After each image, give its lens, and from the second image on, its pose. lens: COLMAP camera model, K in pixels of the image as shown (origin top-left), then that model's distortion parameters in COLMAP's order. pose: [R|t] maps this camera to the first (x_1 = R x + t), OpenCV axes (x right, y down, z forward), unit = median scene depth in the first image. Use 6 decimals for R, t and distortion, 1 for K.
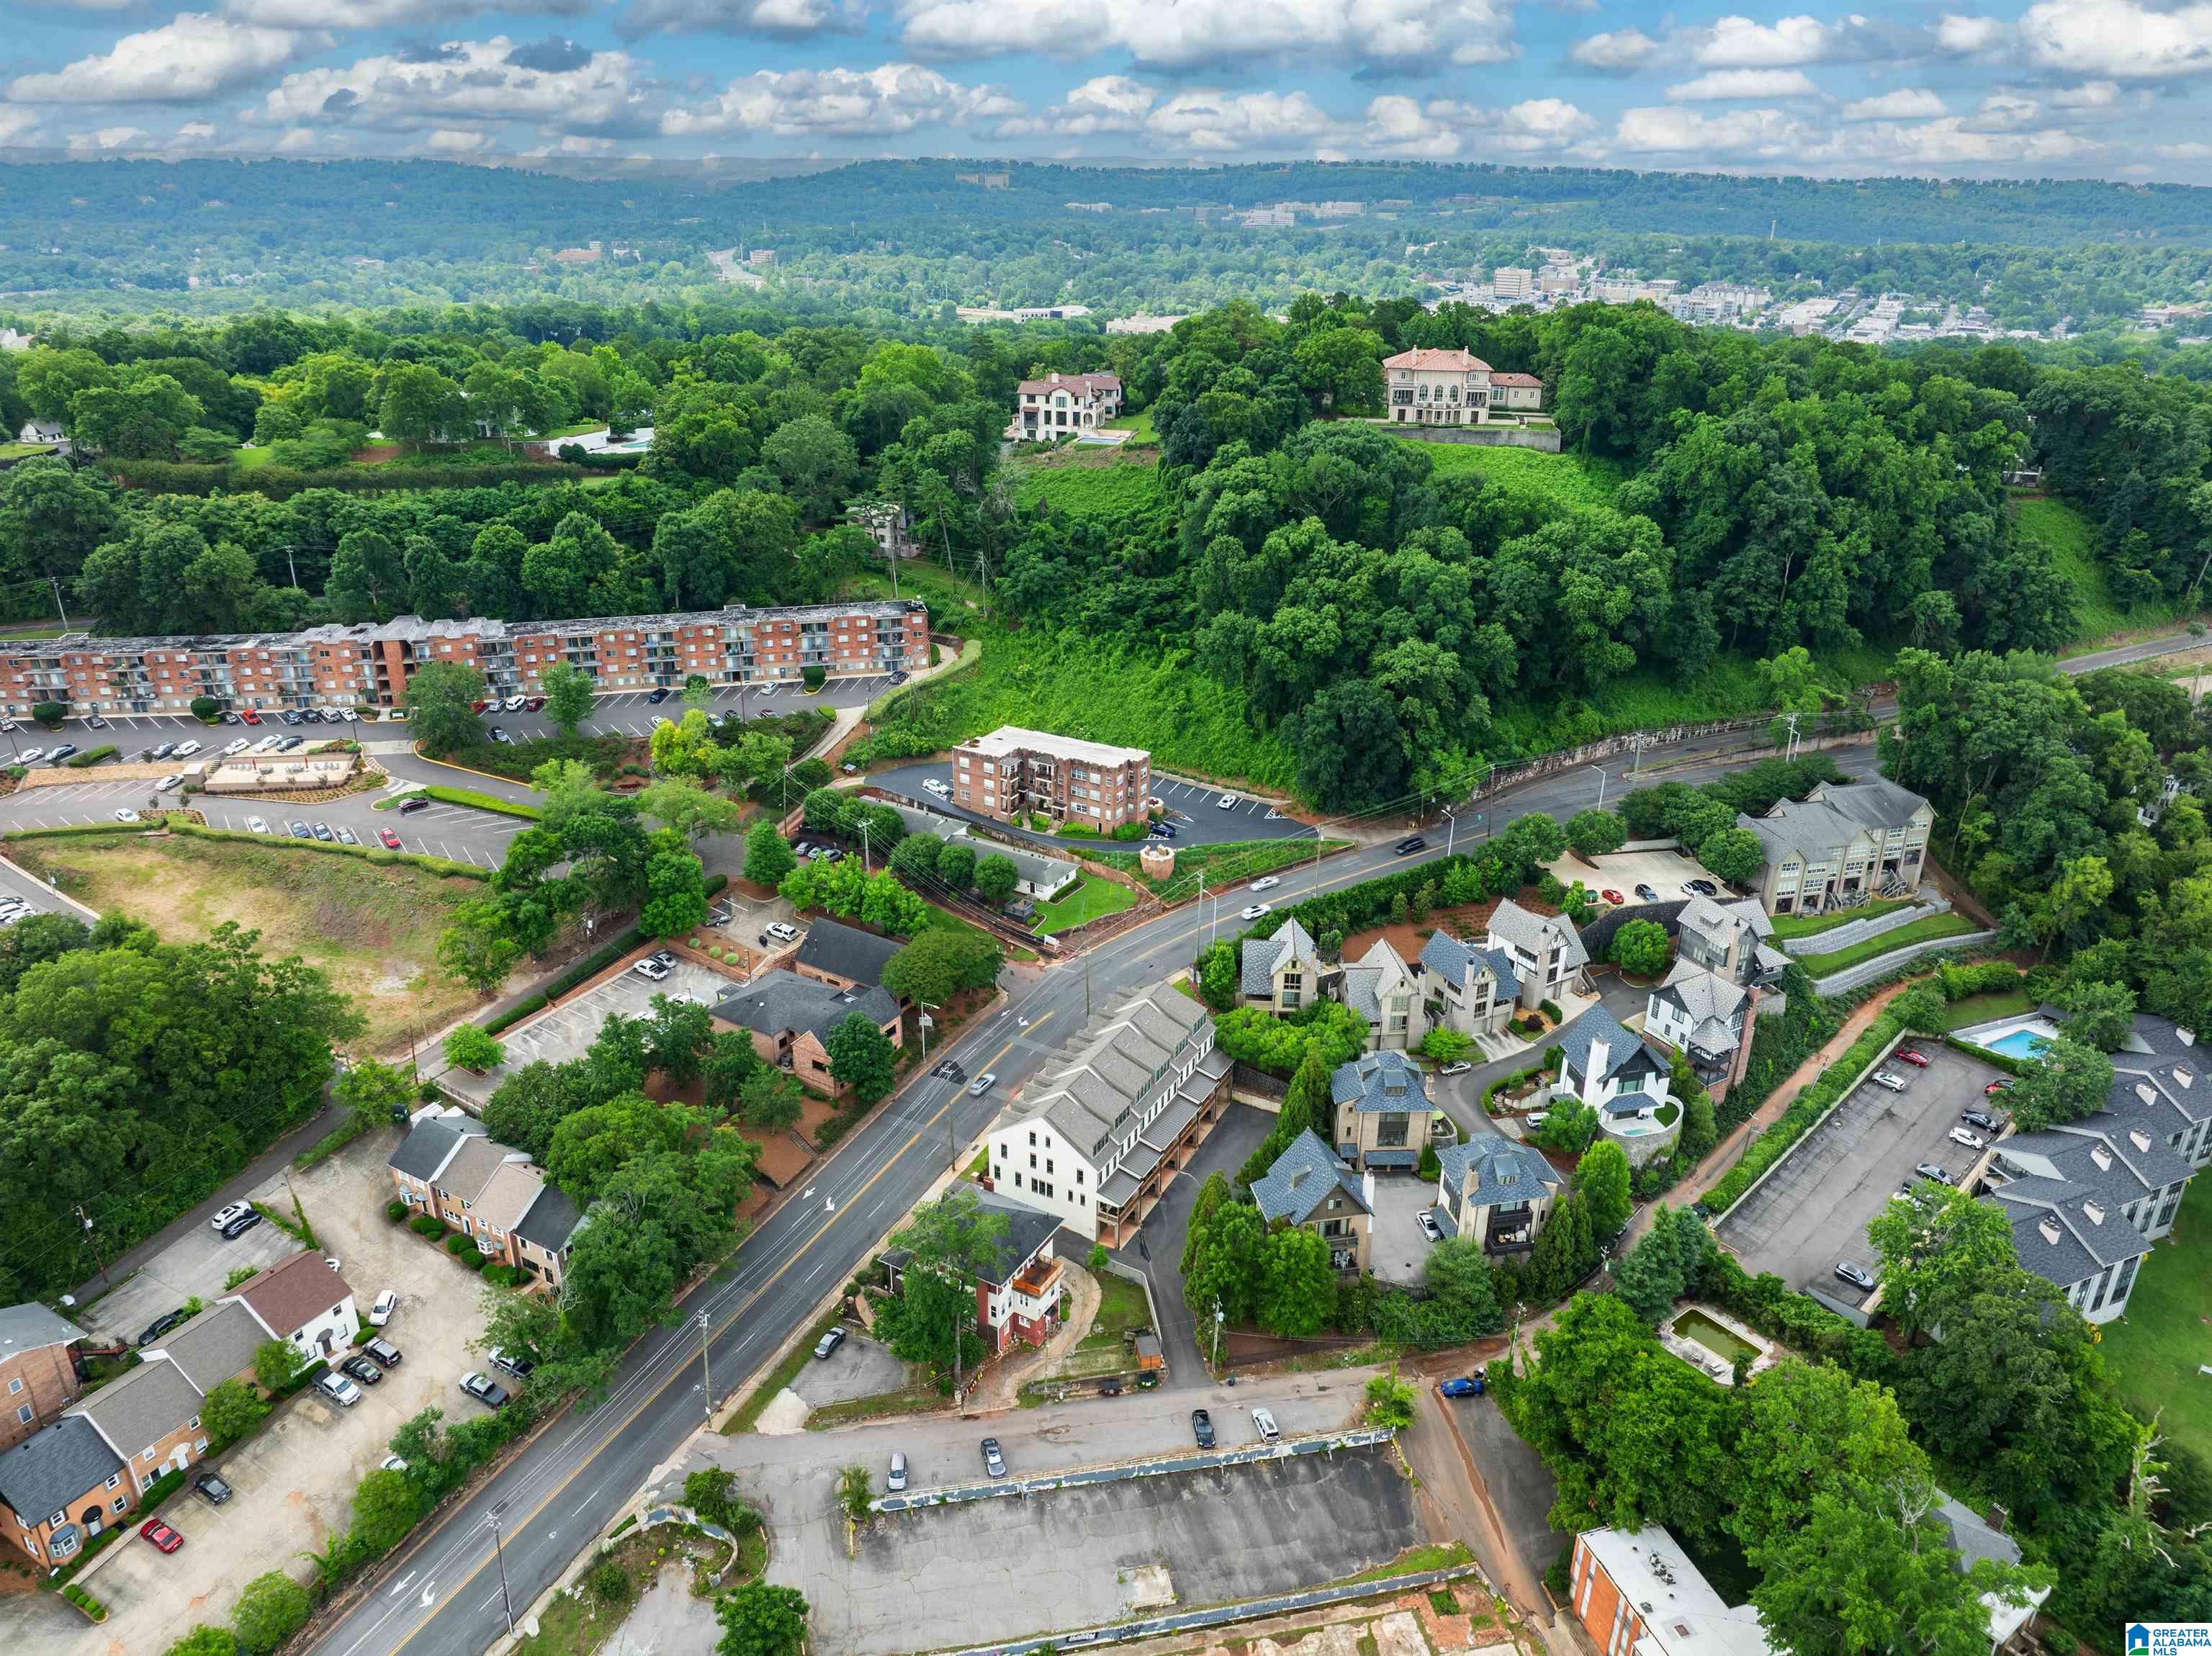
lens RADIAL K [[1532.4, 0, 1106.0], [0, 1532.4, 828.0], [0, 0, 1]] dist [0.005550, -0.044202]
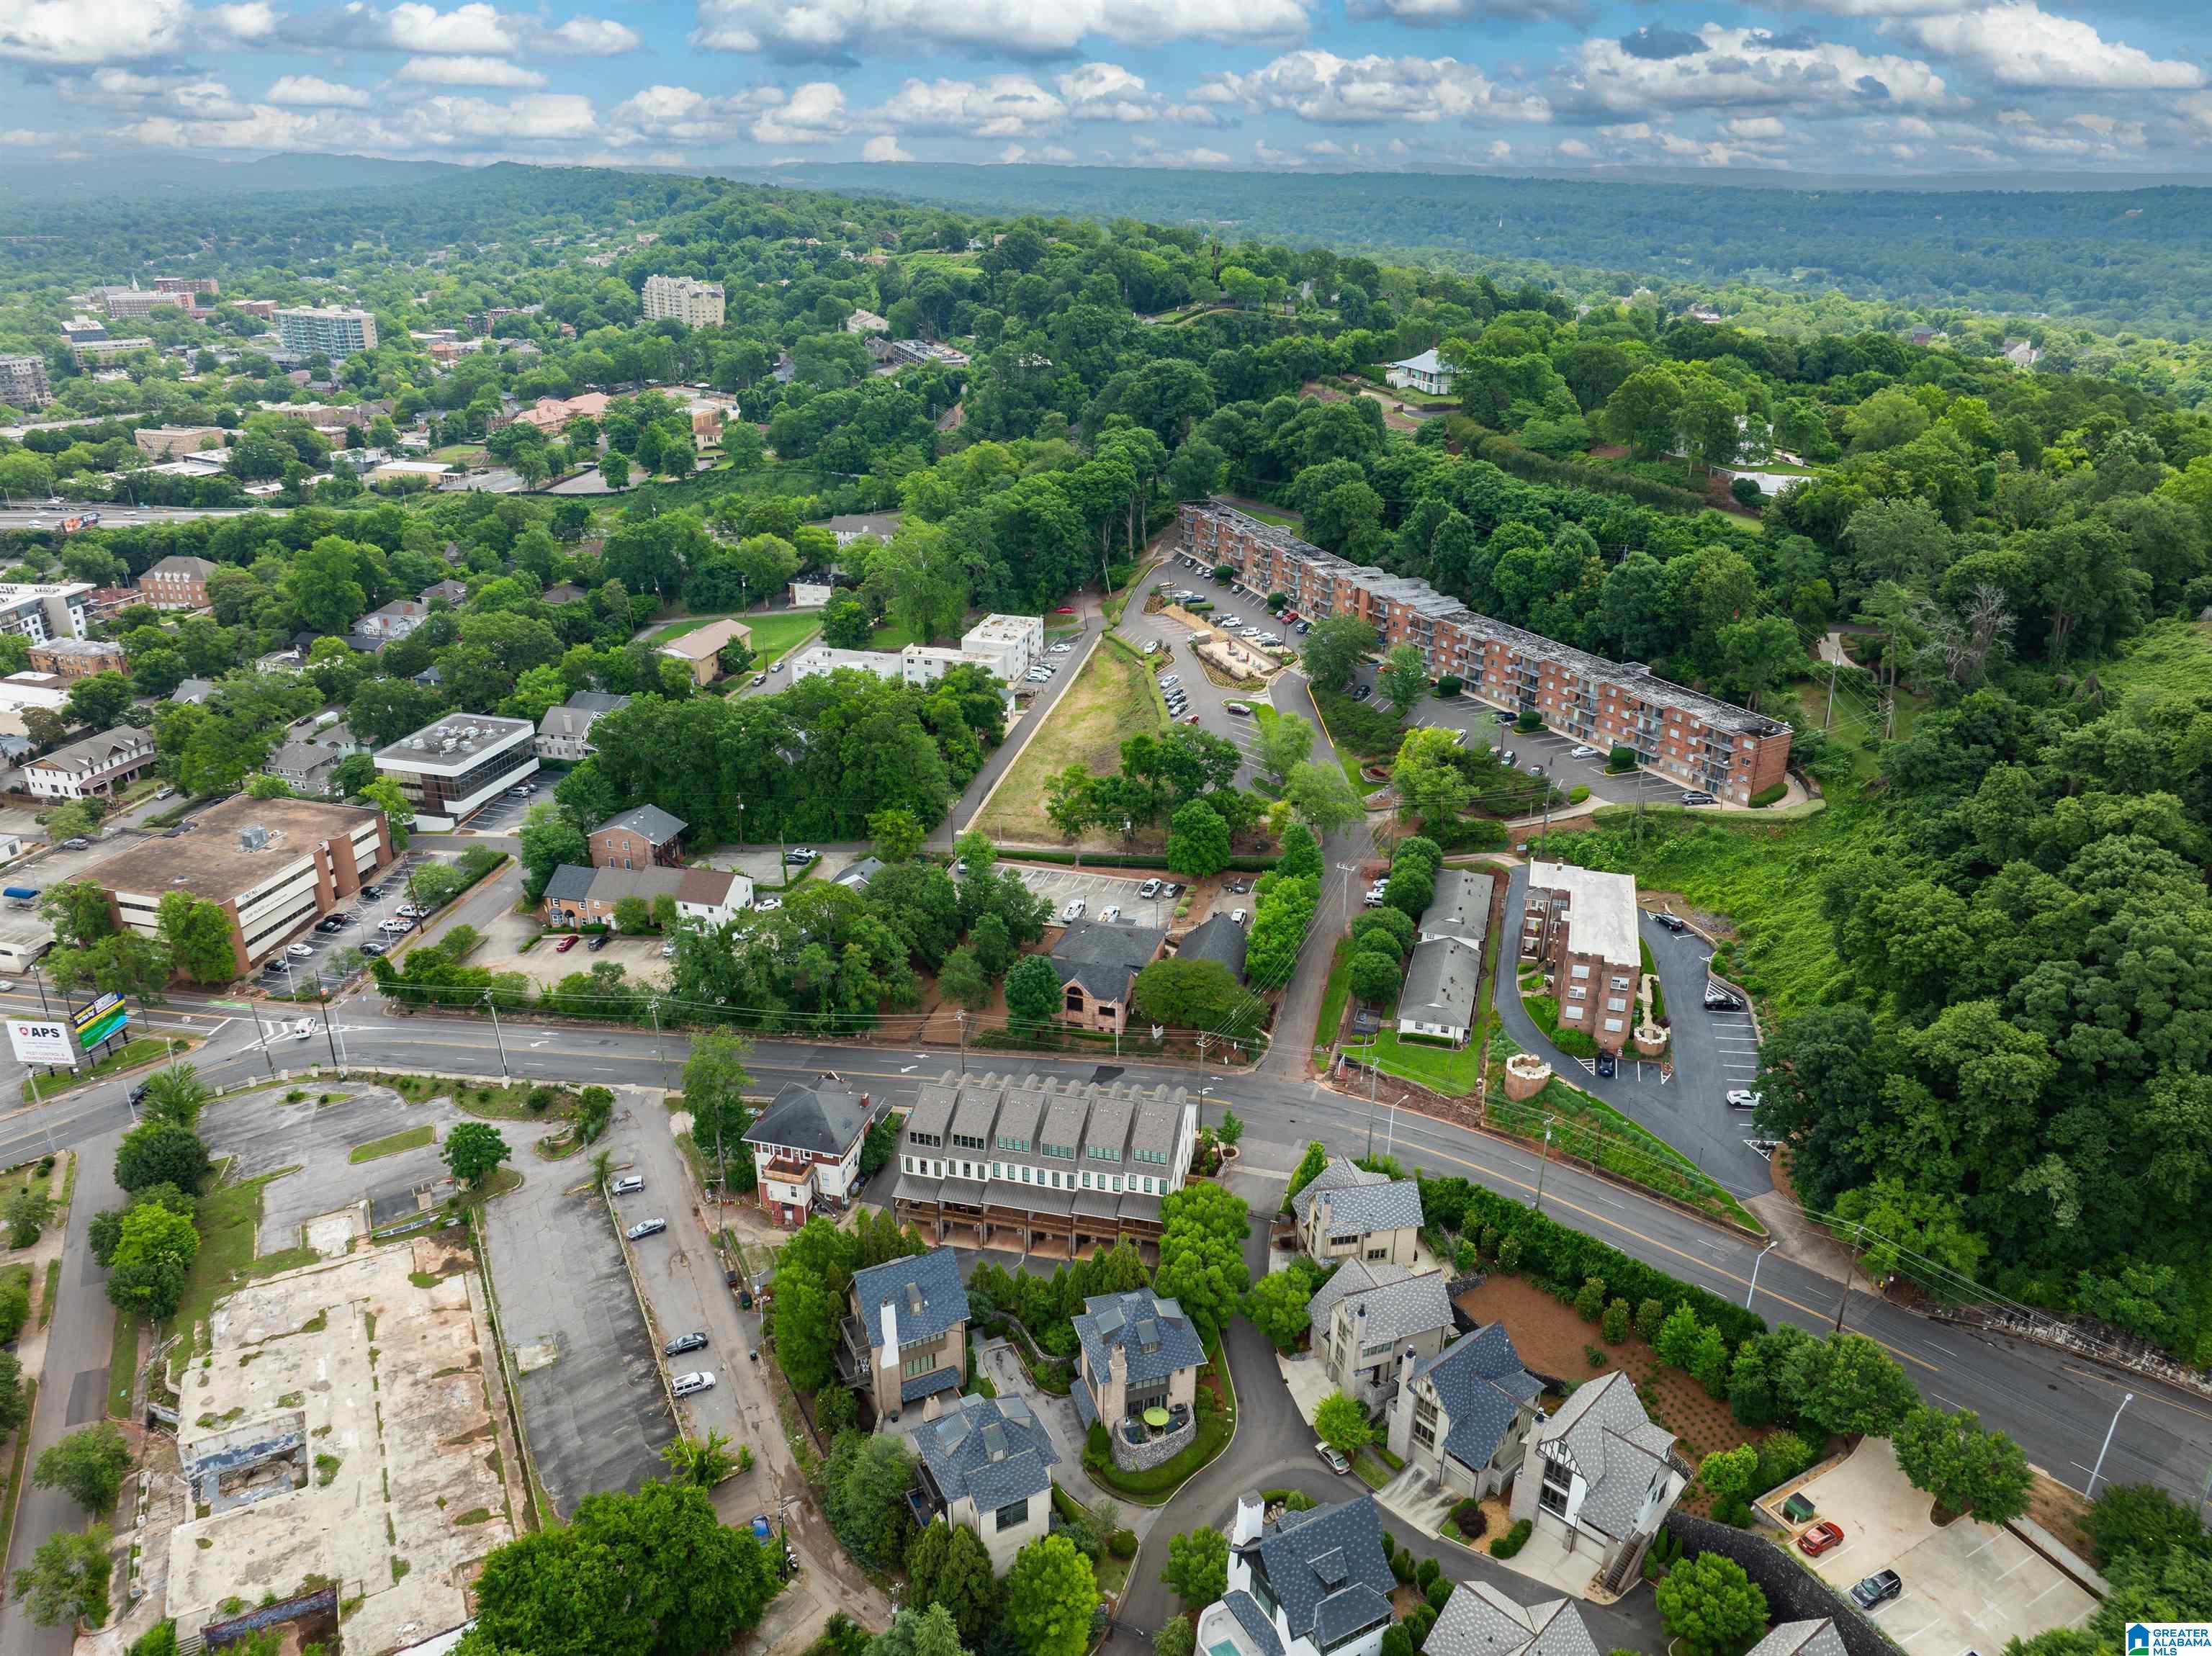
lens RADIAL K [[1532.4, 0, 1106.0], [0, 1532.4, 828.0], [0, 0, 1]] dist [0.005550, -0.044202]
pose [[0.270351, 0.386558, -0.881750, 0.682154], [-0.397236, 0.879050, 0.263579, -0.233073], [0.876991, 0.279004, 0.391207, 0.530529]]
